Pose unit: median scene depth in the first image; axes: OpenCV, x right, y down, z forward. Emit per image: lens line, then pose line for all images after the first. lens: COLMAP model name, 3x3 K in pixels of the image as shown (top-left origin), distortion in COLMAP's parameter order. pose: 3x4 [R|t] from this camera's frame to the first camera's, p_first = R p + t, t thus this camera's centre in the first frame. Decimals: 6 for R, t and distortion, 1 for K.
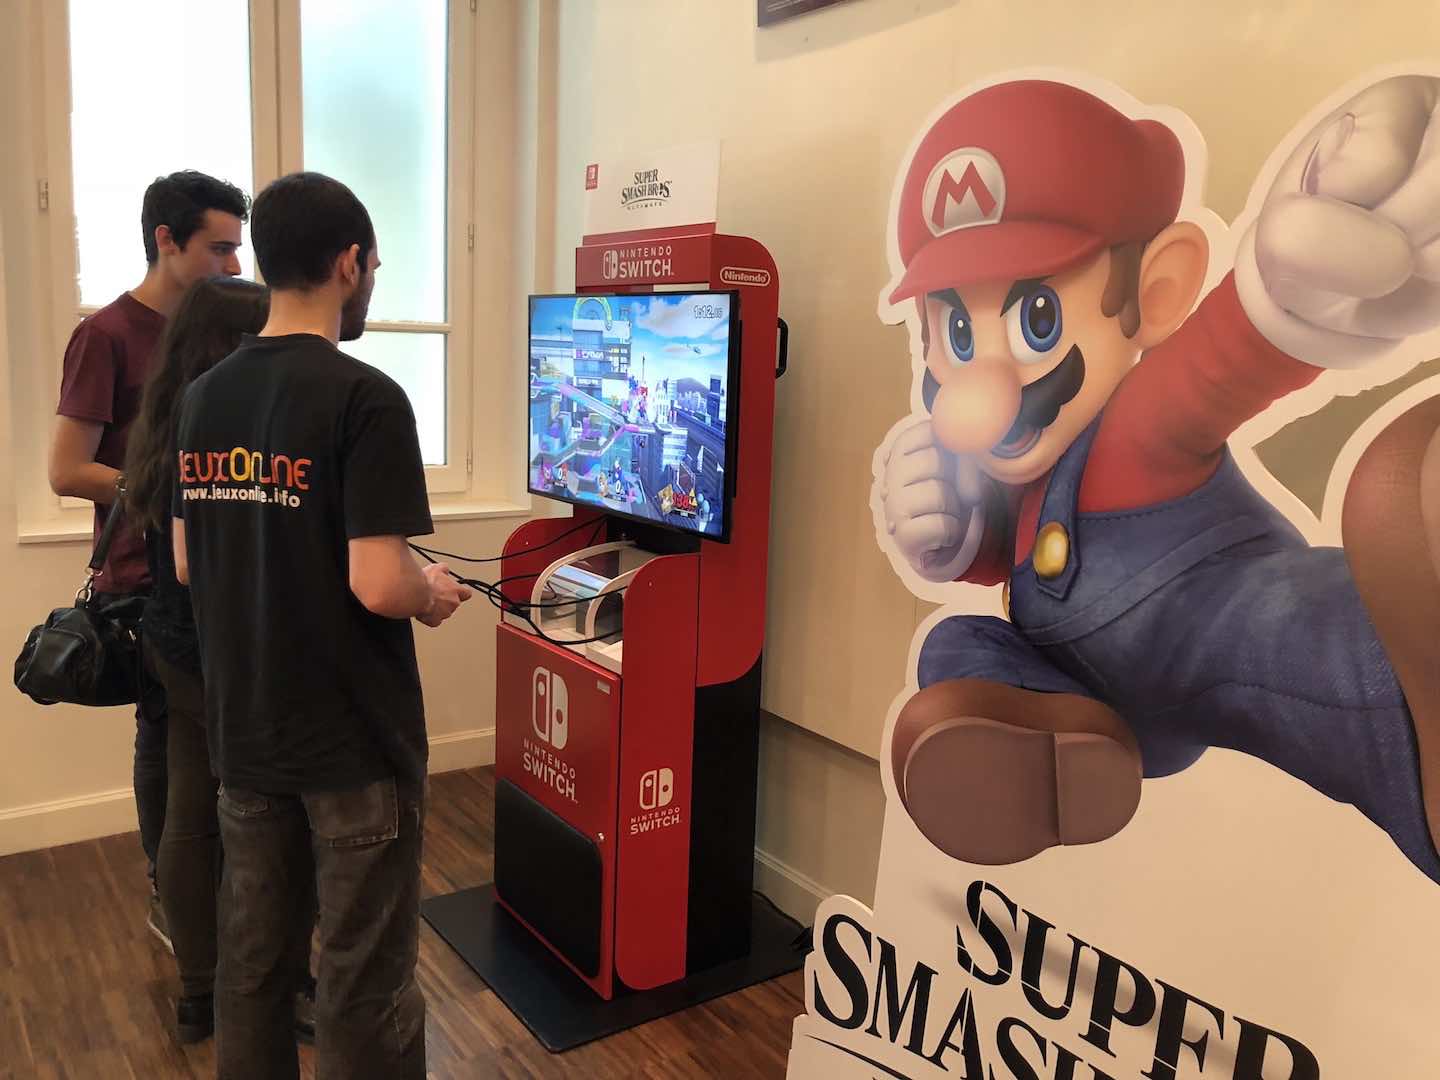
lens RADIAL K [[1192.1, 0, 727.2], [0, 1192.1, 547.1], [0, 0, 1]] dist [0.034474, -0.044095]
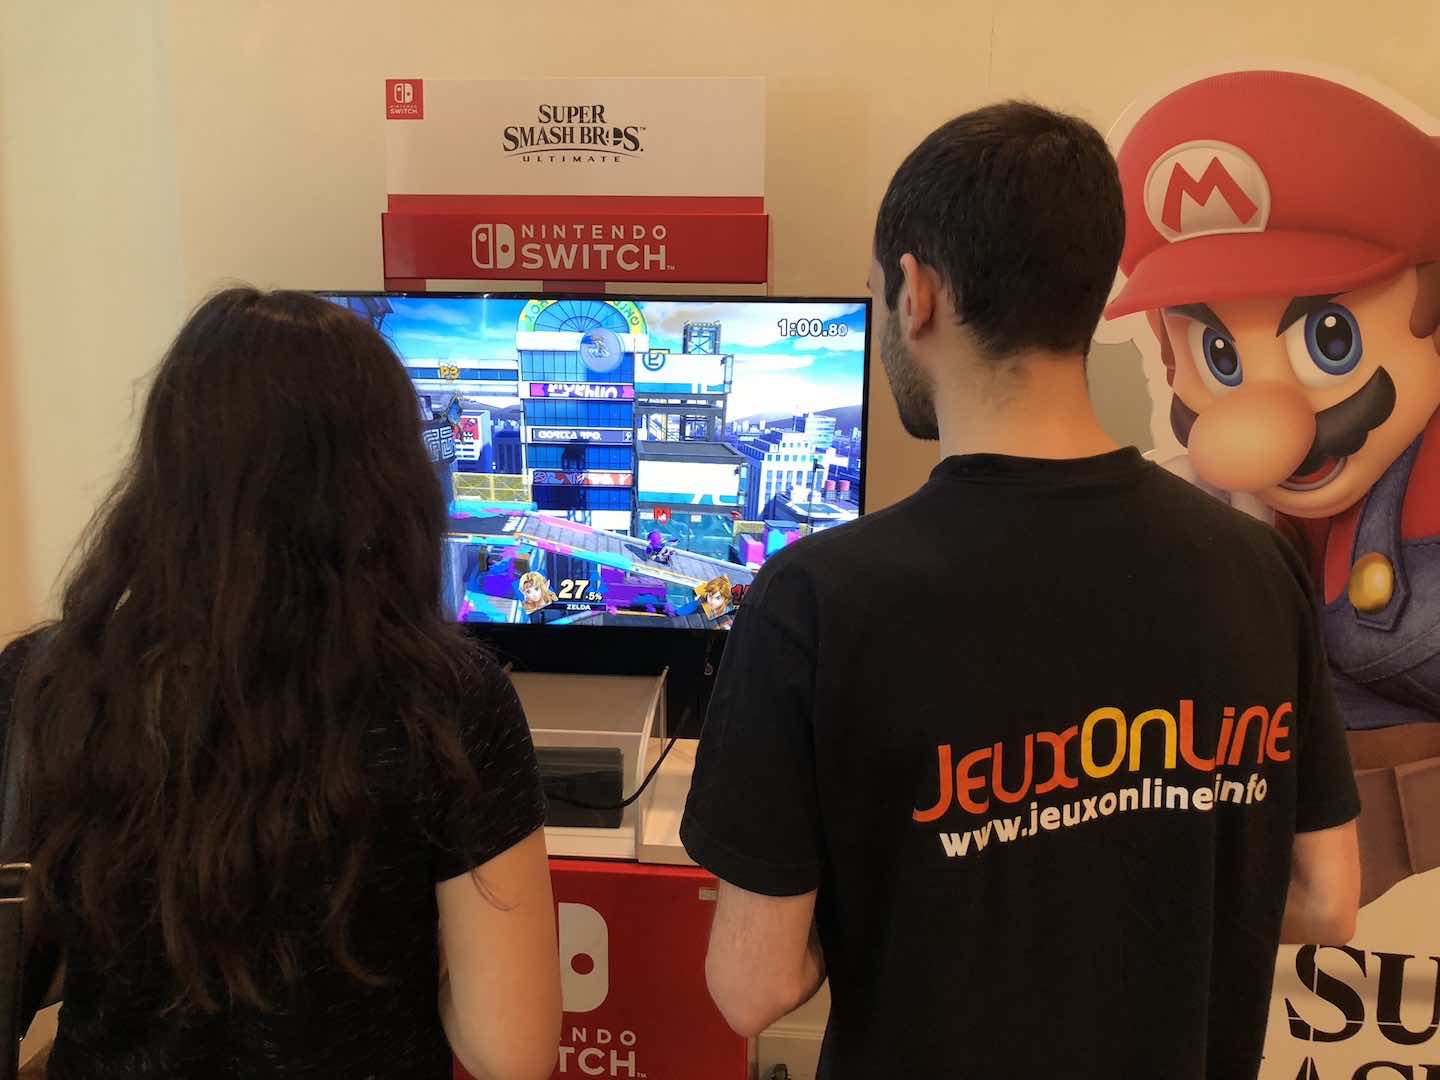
lens RADIAL K [[1192.1, 0, 719.3], [0, 1192.1, 535.4], [0, 0, 1]] dist [0.034474, -0.044095]
pose [[0.660700, -0.161946, 0.732973, -0.752490], [0.133880, 0.986217, 0.097220, -0.192941], [-0.738615, 0.033898, 0.673275, 0.722297]]
